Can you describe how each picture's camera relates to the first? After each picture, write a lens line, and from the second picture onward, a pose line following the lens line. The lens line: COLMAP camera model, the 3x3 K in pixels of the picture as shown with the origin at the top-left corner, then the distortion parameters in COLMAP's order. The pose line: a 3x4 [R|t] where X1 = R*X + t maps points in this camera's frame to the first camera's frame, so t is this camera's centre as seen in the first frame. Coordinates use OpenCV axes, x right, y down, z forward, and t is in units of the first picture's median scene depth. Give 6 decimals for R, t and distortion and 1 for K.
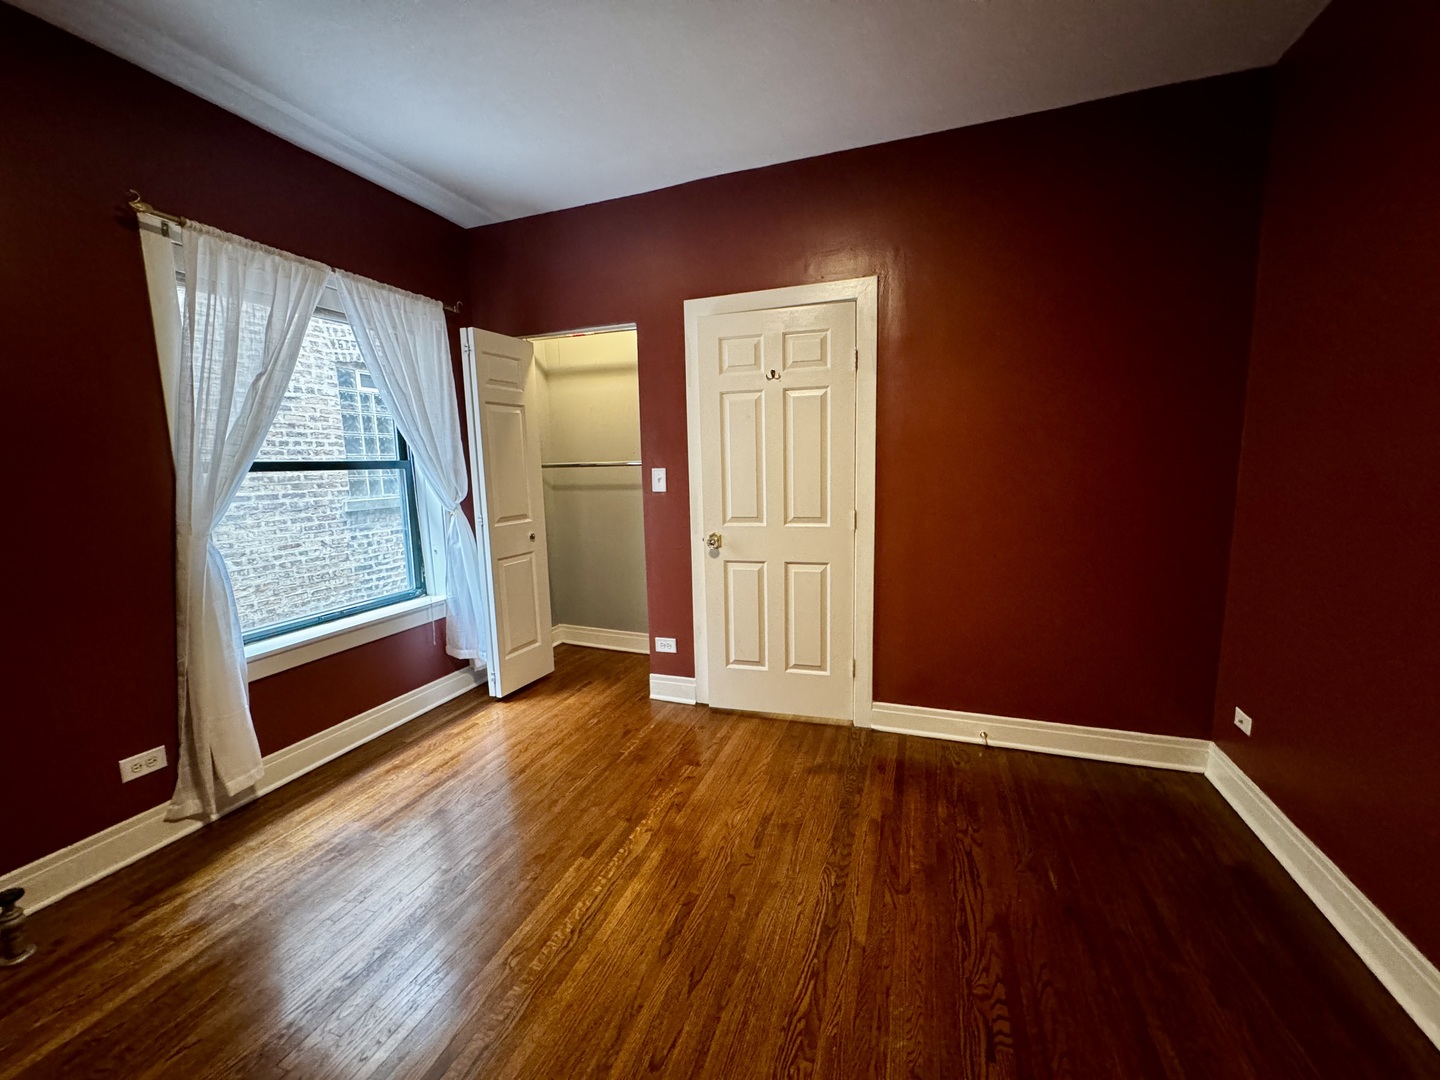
lens RADIAL K [[576.3, 0, 720.0], [0, 576.3, 540.0], [0, 0, 1]] dist [-0.004011, 0.000781]
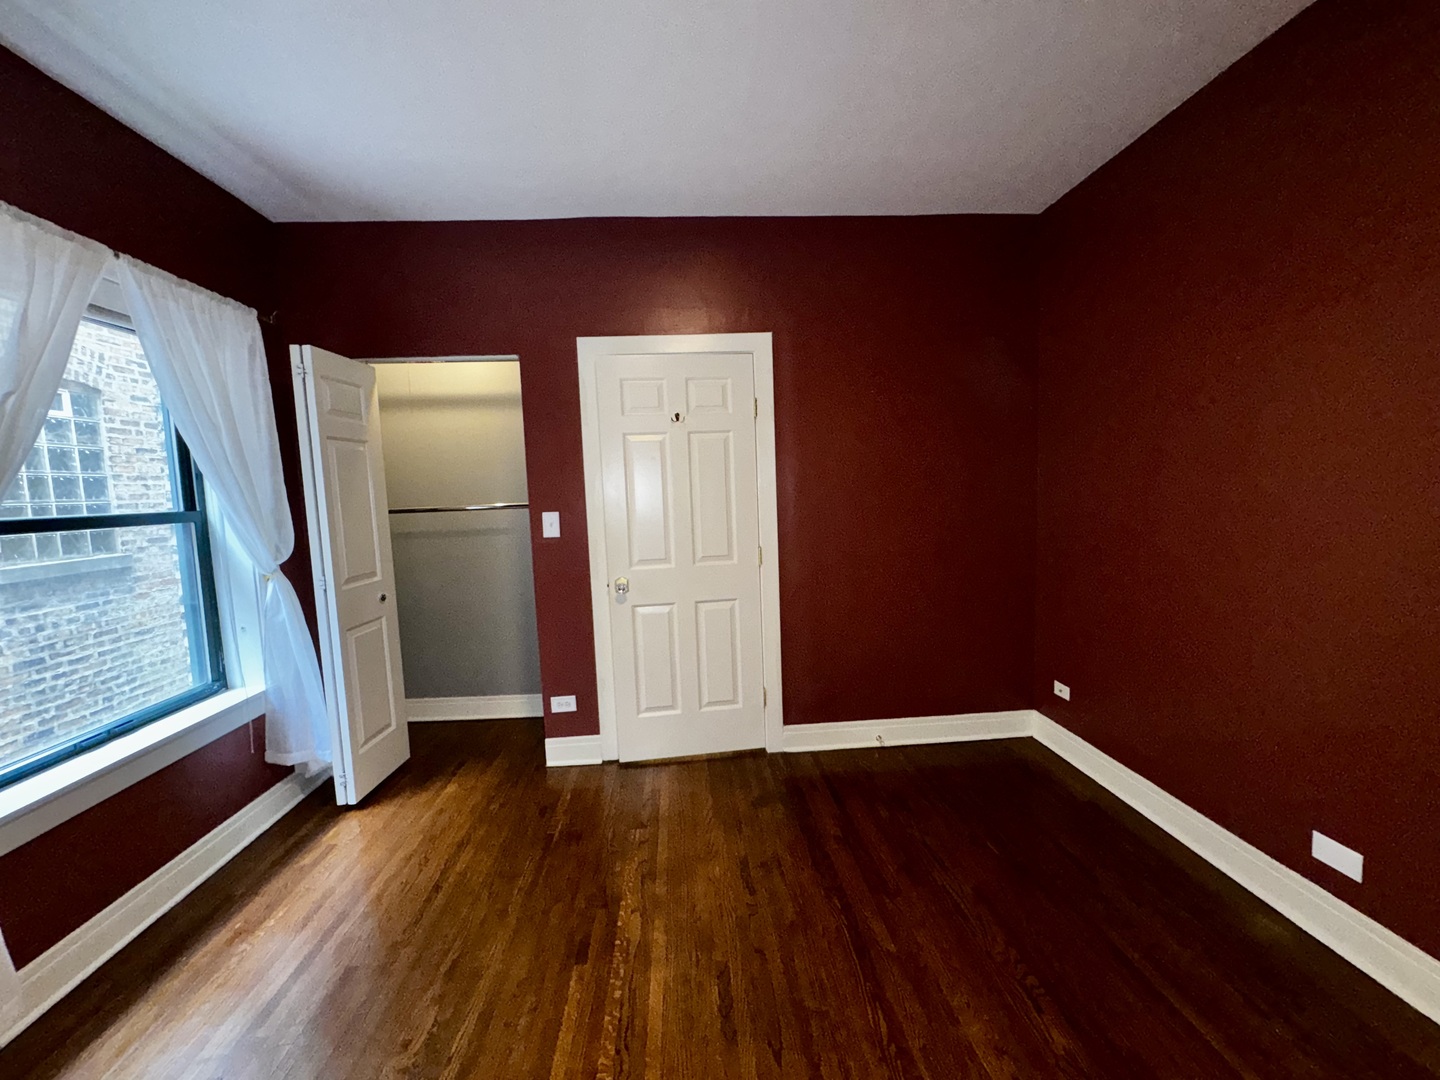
lens RADIAL K [[576.3, 0, 720.0], [0, 576.3, 540.0], [0, 0, 1]] dist [-0.004011, 0.000781]
pose [[0.915608, -0.048582, 0.399127, -0.251391], [0.071170, 0.996581, -0.041963, -0.024003], [-0.395724, 0.066827, 0.915935, 0.055320]]
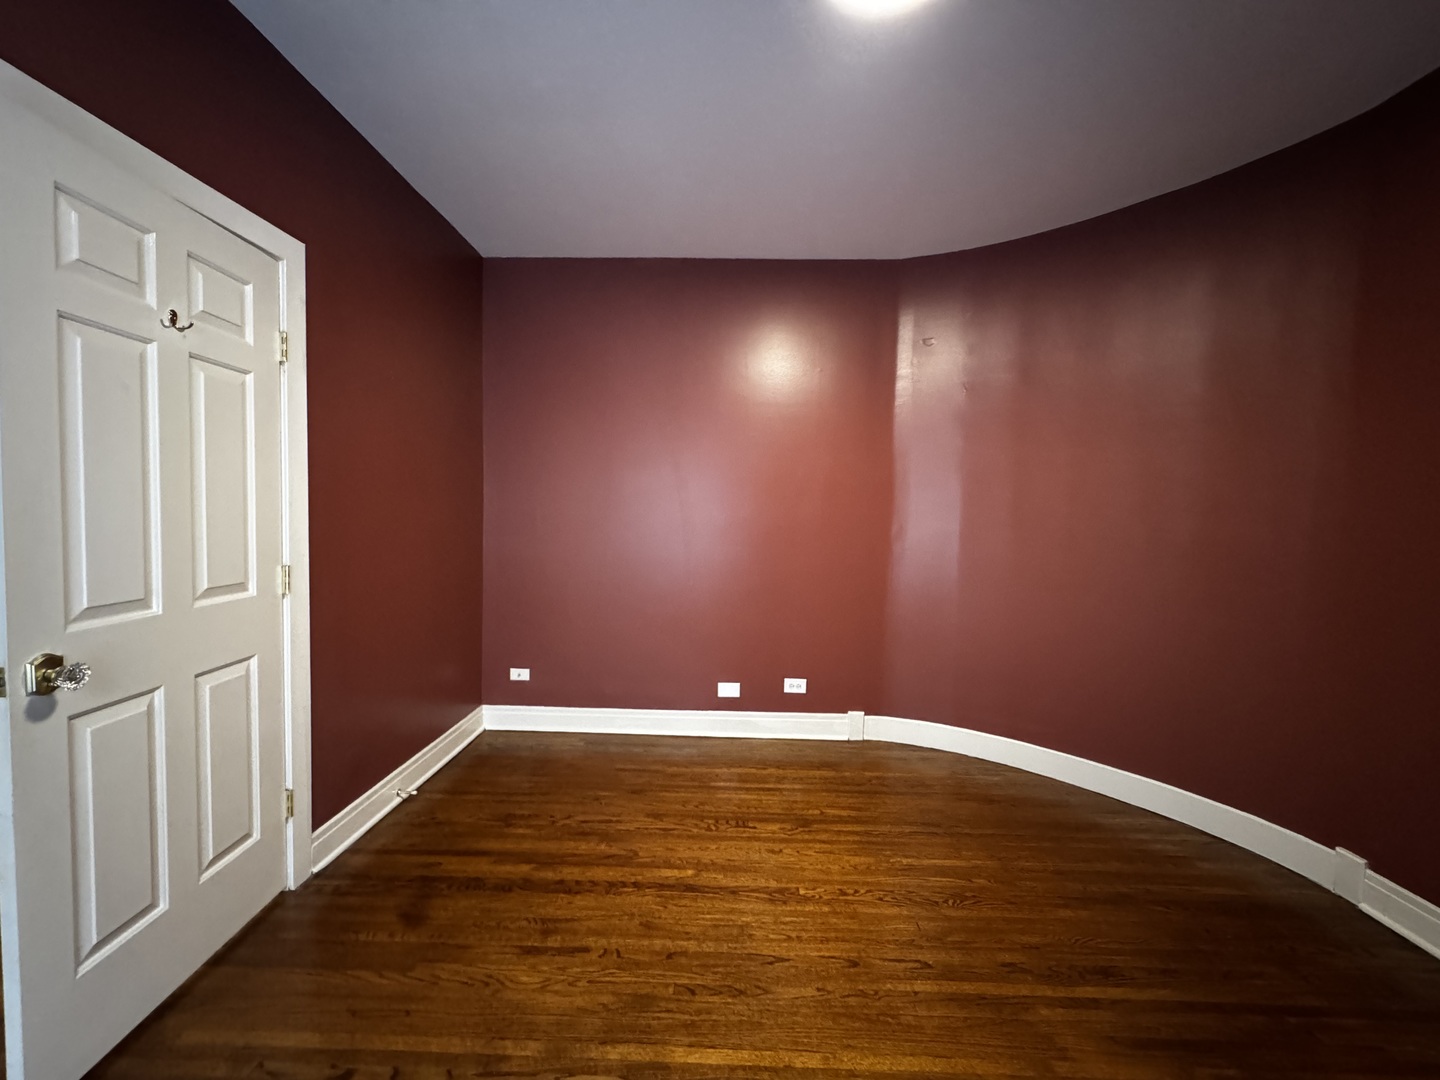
lens RADIAL K [[576.3, 0, 720.0], [0, 576.3, 540.0], [0, 0, 1]] dist [-0.004011, 0.000781]
pose [[-0.316860, -0.028451, 0.948046, -0.555174], [0.116895, 0.990758, 0.068802, -0.066888], [-0.941241, 0.132623, -0.310605, 0.713556]]
